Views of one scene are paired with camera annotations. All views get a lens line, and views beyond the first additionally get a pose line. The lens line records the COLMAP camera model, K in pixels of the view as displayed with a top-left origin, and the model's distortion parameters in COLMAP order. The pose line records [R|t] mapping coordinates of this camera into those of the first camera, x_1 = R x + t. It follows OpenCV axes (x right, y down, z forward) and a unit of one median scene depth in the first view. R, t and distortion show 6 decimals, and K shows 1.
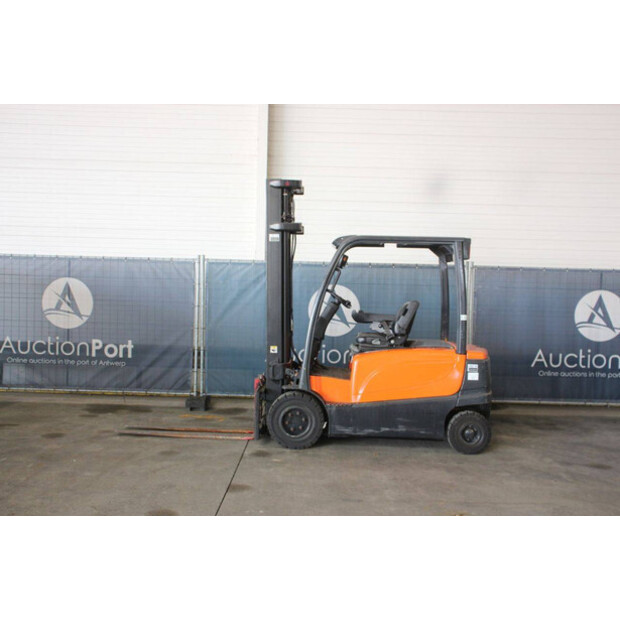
lens RADIAL K [[723.3, 0, 331.3], [0, 723.3, 305.3], [0, 0, 1]] dist [-0.055368, 0.000000]
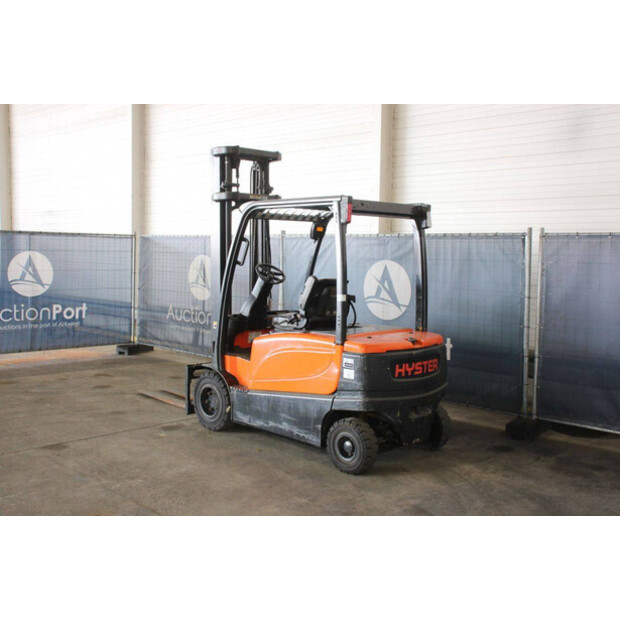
lens RADIAL K [[723.3, 0, 311.6], [0, 723.3, 309.4], [0, 0, 1]] dist [-0.055368, 0.000000]
pose [[0.713571, 0.043389, -0.699238, 0.653698], [-0.025071, 0.999023, 0.036407, 0.001521], [0.700134, -0.008449, 0.713961, 0.382724]]
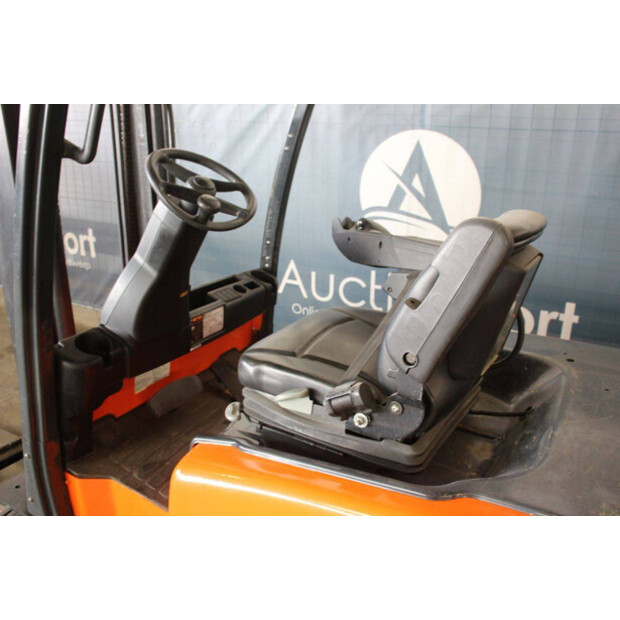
lens RADIAL K [[552.7, 0, 310.8], [0, 552.7, 309.1], [0, 0, 1]] dist [-0.016133, -0.005825]
pose [[0.867852, 0.146240, -0.474811, 0.133894], [-0.008890, 0.960115, 0.279463, -0.021362], [0.496742, -0.238312, 0.834538, 0.823790]]
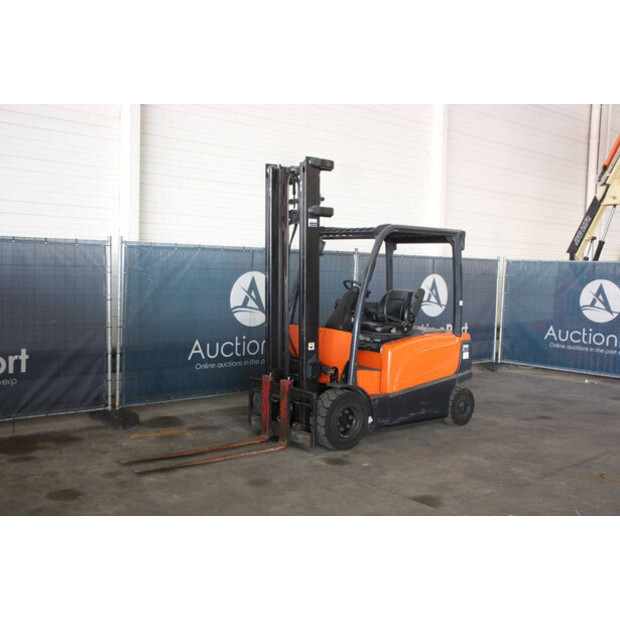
lens RADIAL K [[637.2, 0, 334.3], [0, 637.2, 313.4], [0, 0, 1]] dist [-0.072361, 0.000000]
pose [[0.752709, -0.050608, 0.656405, -0.554946], [0.014098, 0.998052, 0.060782, -0.027431], [-0.658202, -0.036497, 0.751956, 0.362540]]
